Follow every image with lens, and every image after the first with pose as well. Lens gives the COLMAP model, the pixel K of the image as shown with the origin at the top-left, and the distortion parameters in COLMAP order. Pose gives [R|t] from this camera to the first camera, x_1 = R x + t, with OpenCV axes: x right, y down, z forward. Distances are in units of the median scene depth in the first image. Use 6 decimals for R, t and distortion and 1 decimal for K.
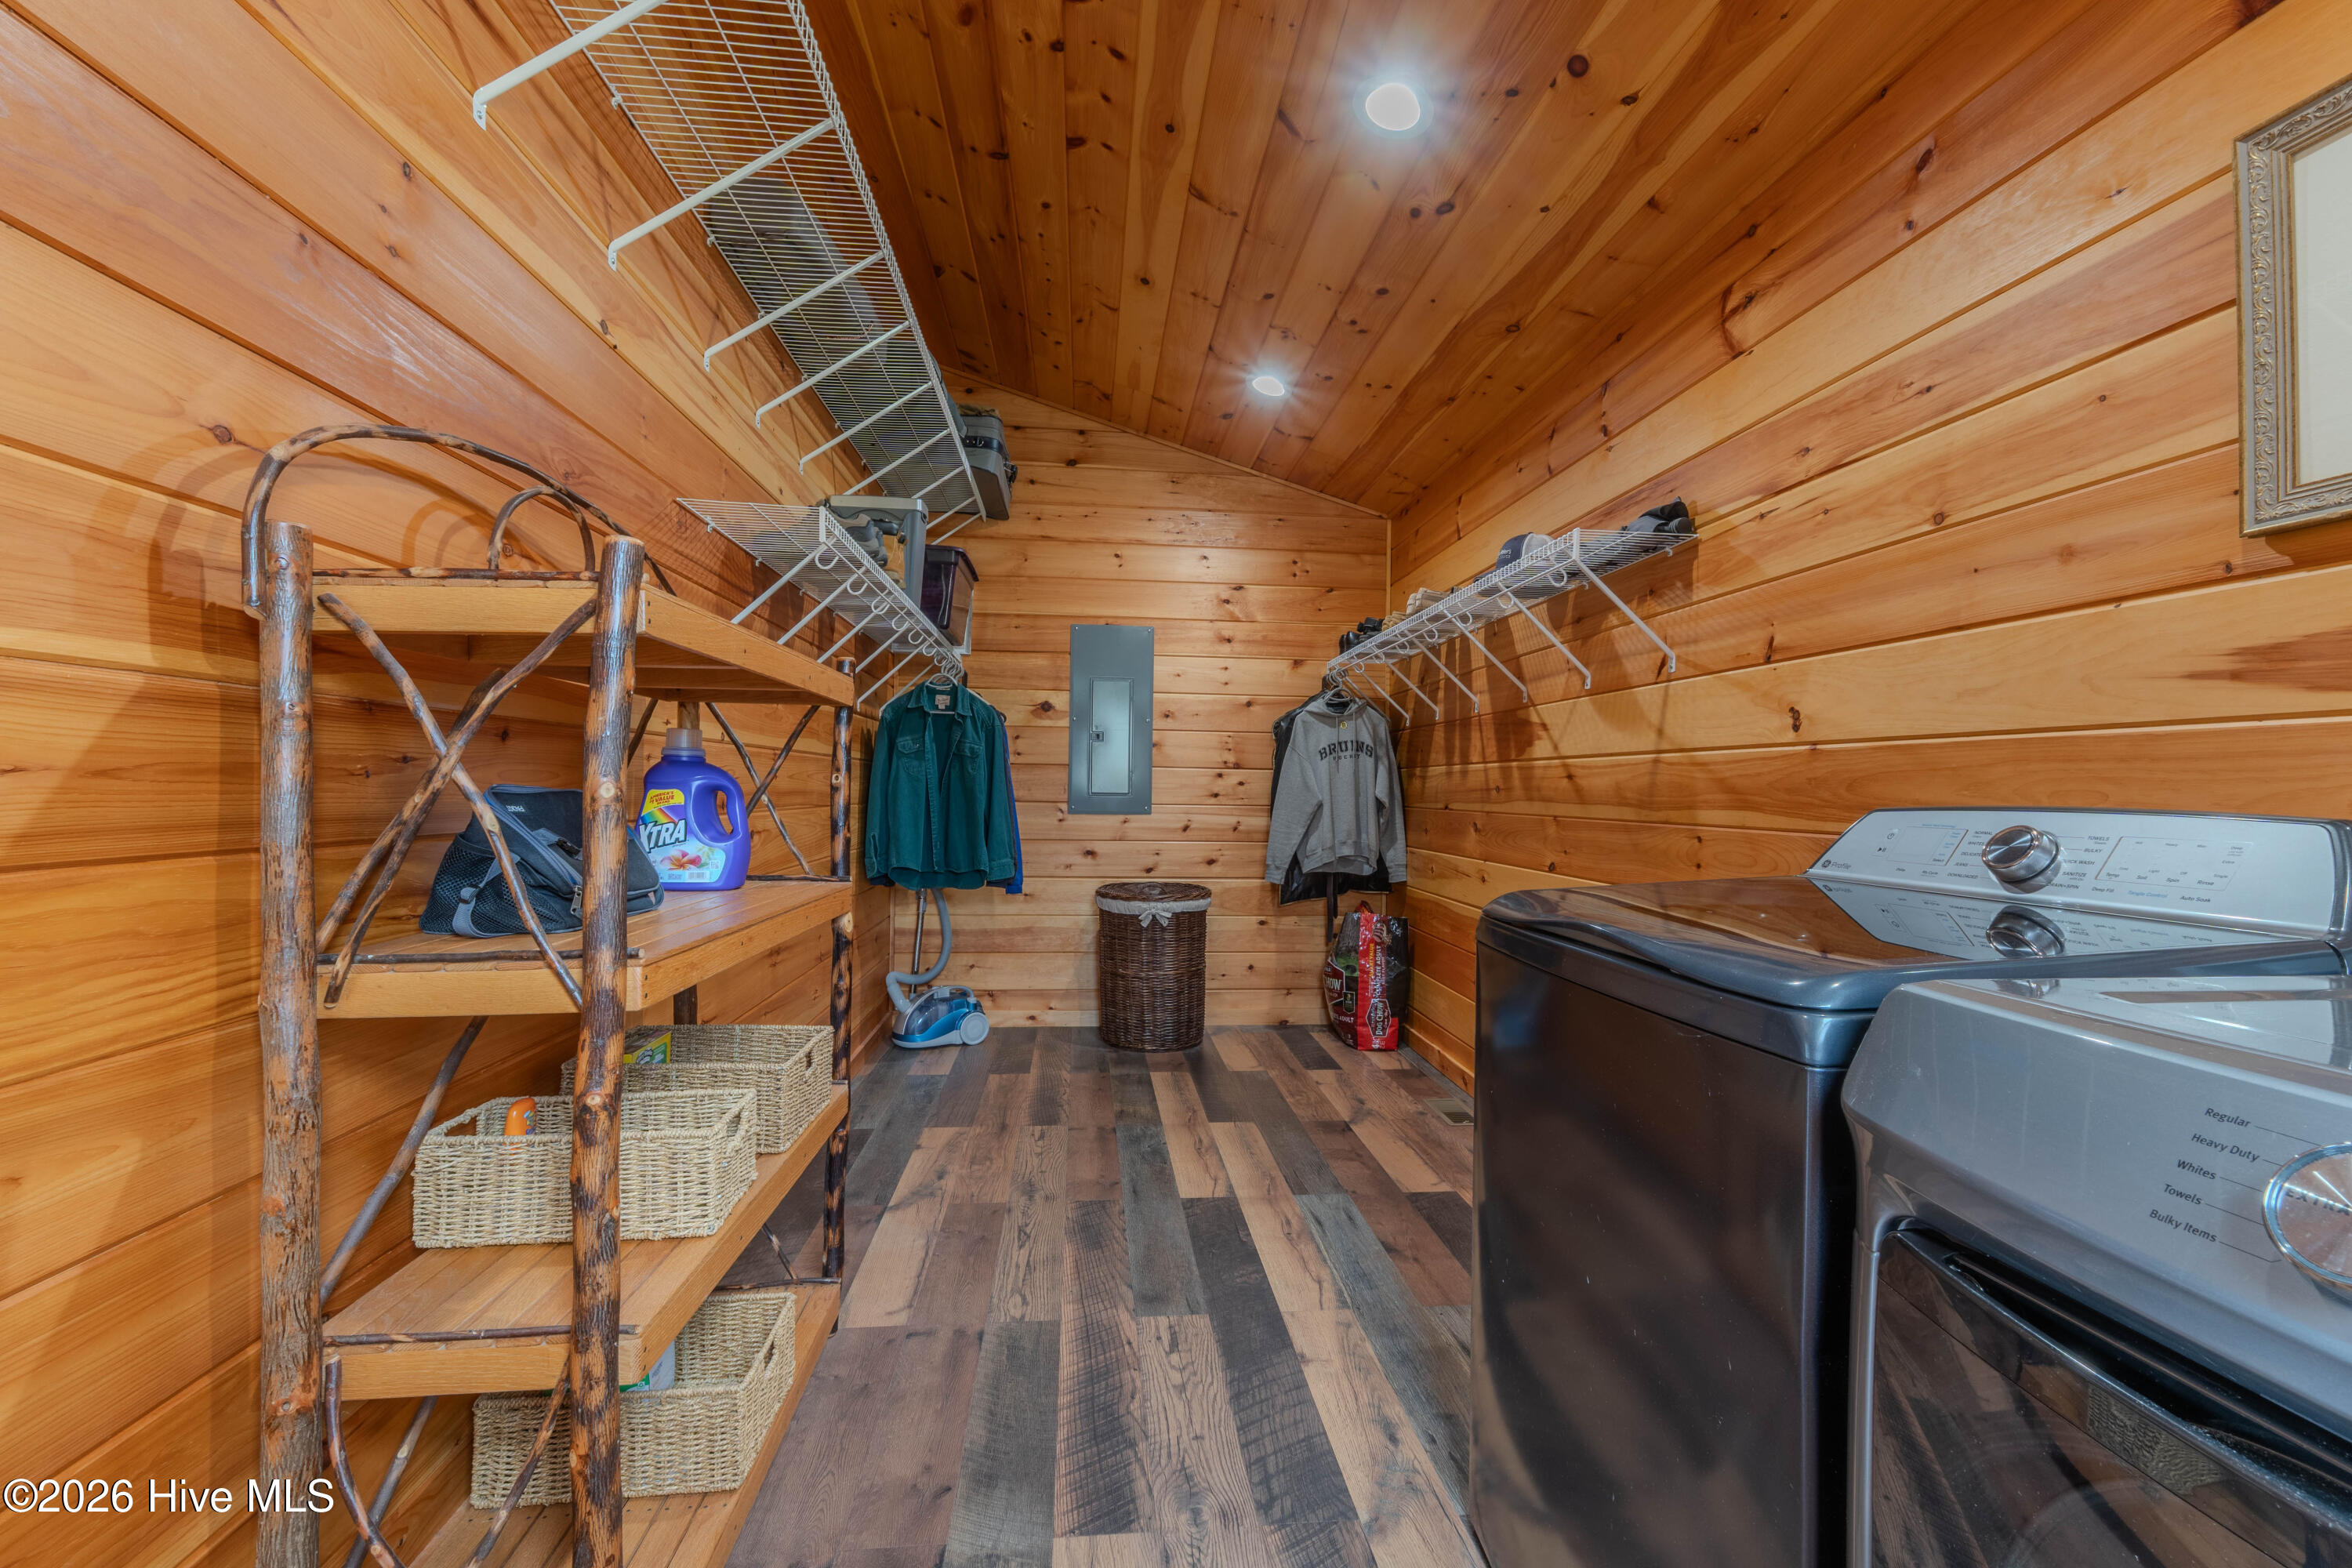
lens RADIAL K [[990.1, 0, 1180.5], [0, 990.1, 780.7], [0, 0, 1]] dist [0.008939, -0.000755]
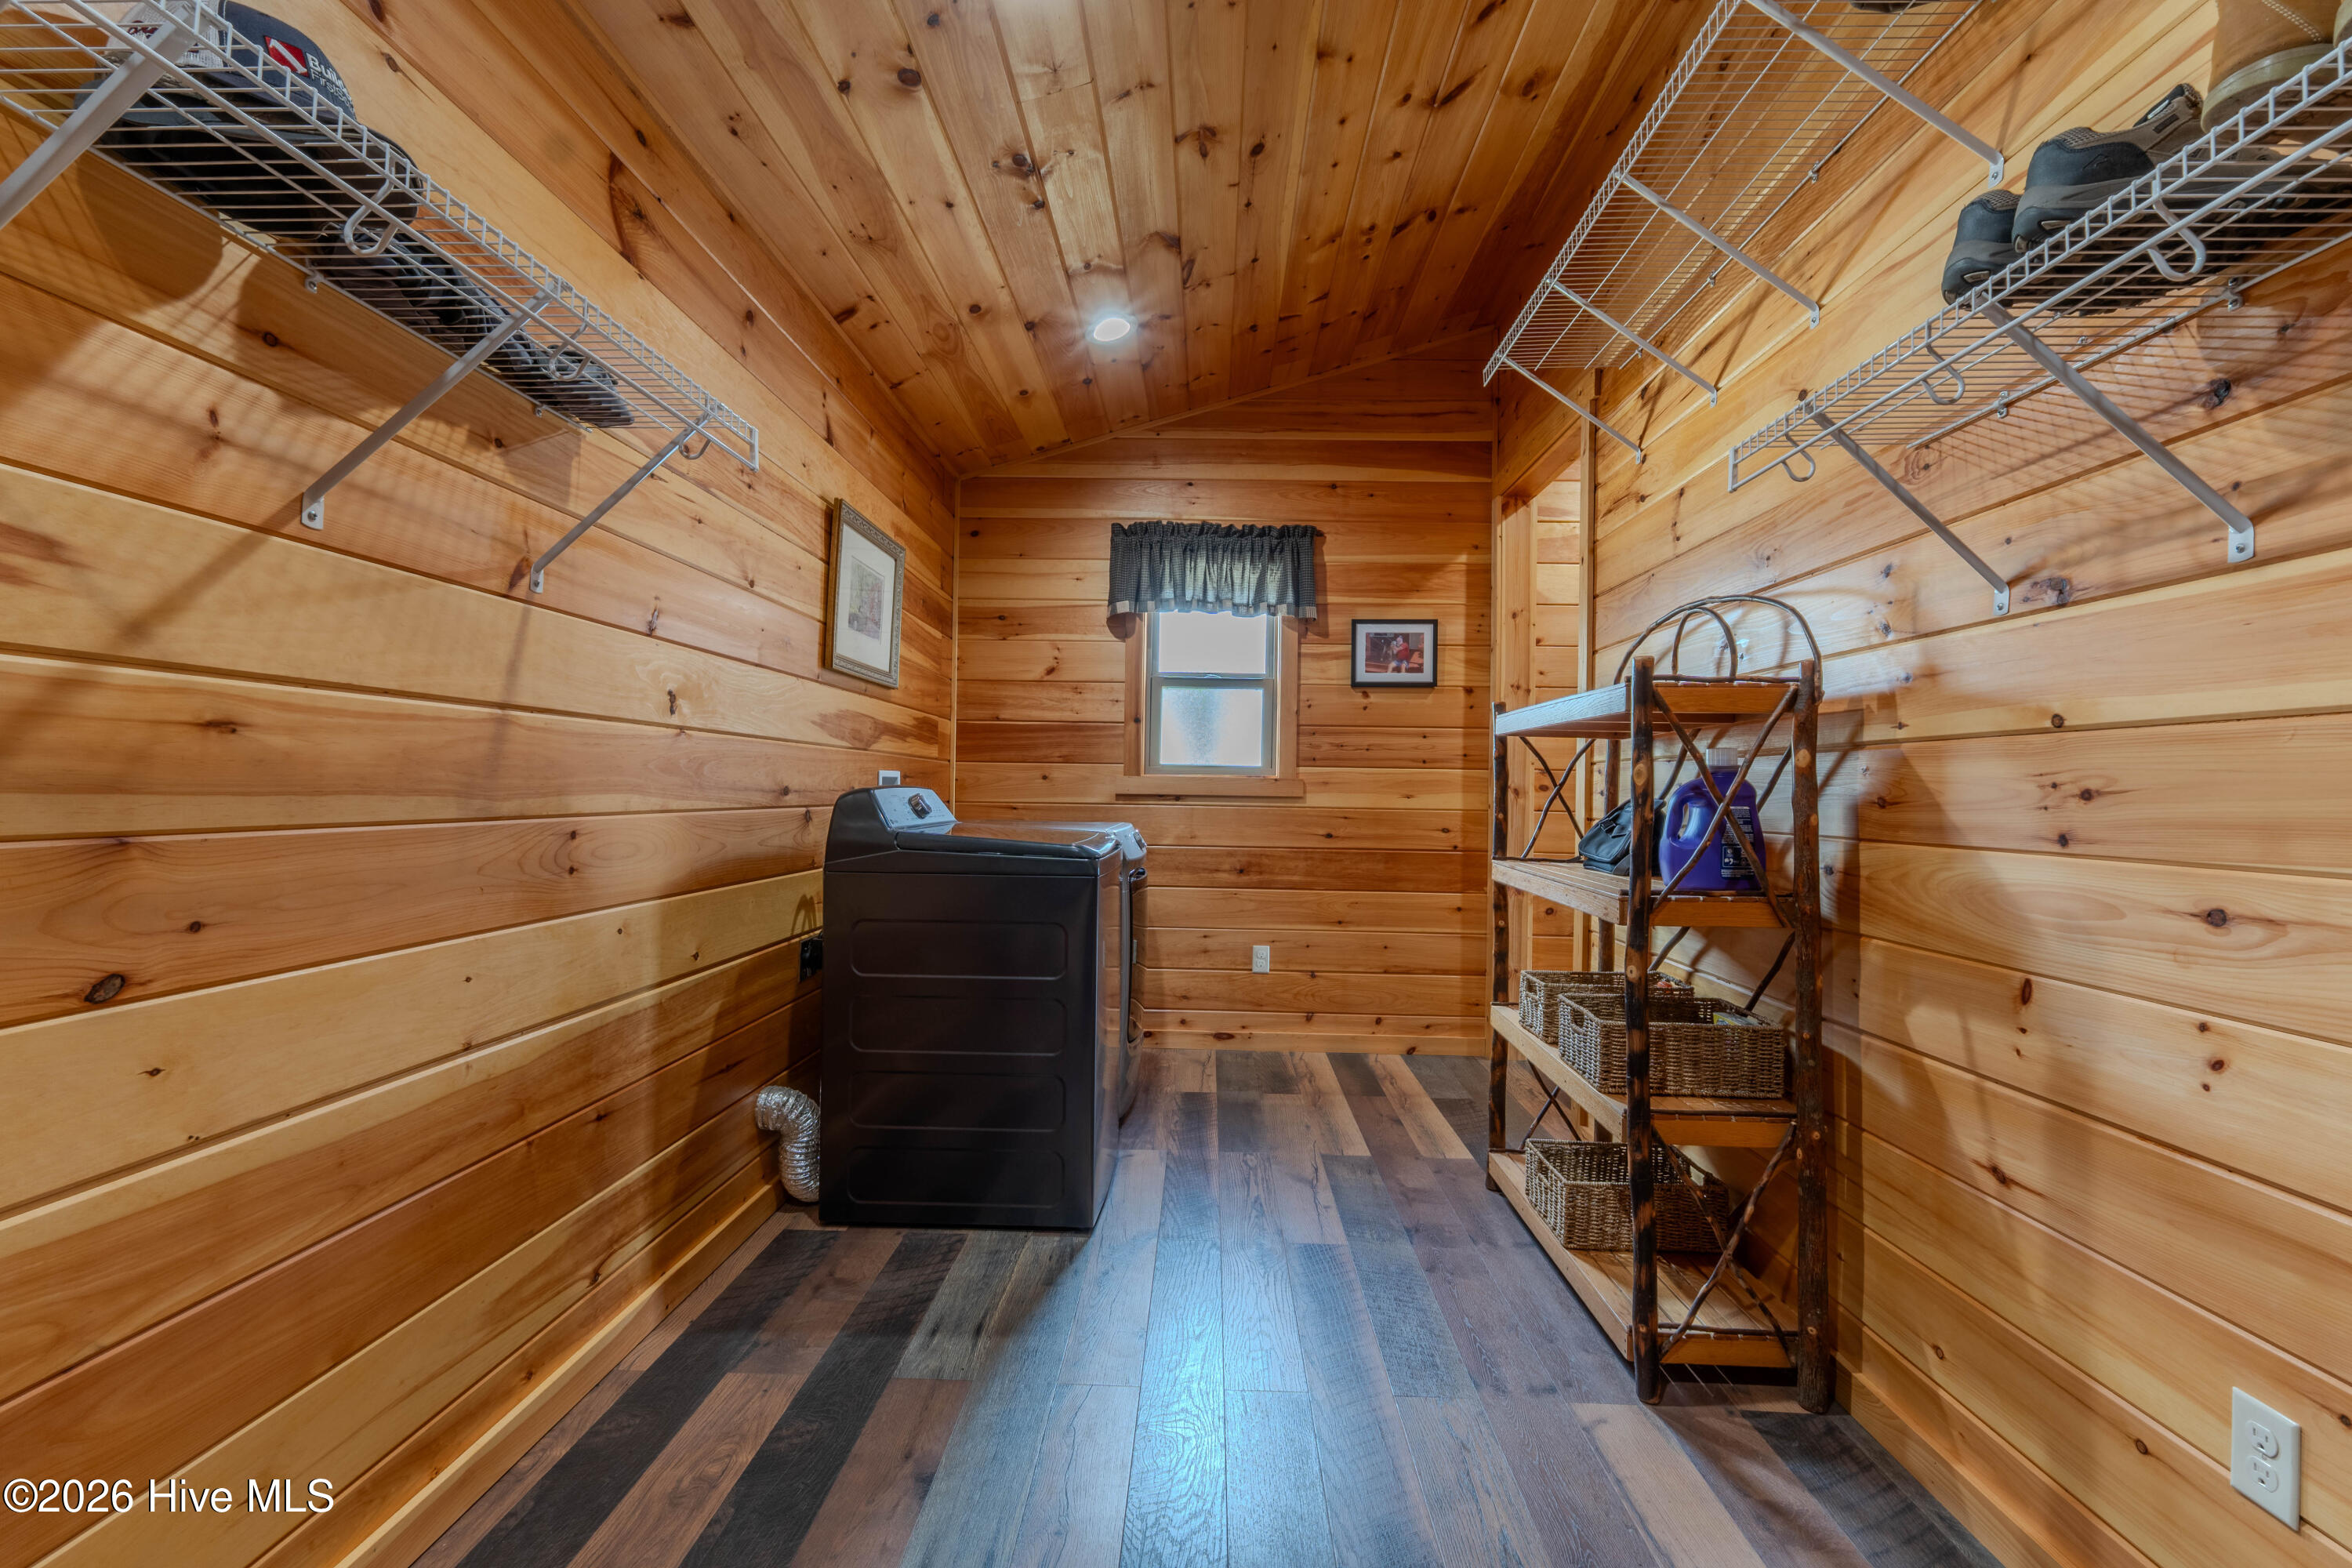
lens RADIAL K [[990.1, 0, 1175.0], [0, 990.1, 783.5], [0, 0, 1]] dist [0.008939, -0.000755]
pose [[-0.990008, -0.028311, 0.138138, -0.028704], [-0.030764, 0.999404, -0.015655, 0.016848], [-0.137612, -0.019748, -0.990289, 1.582796]]
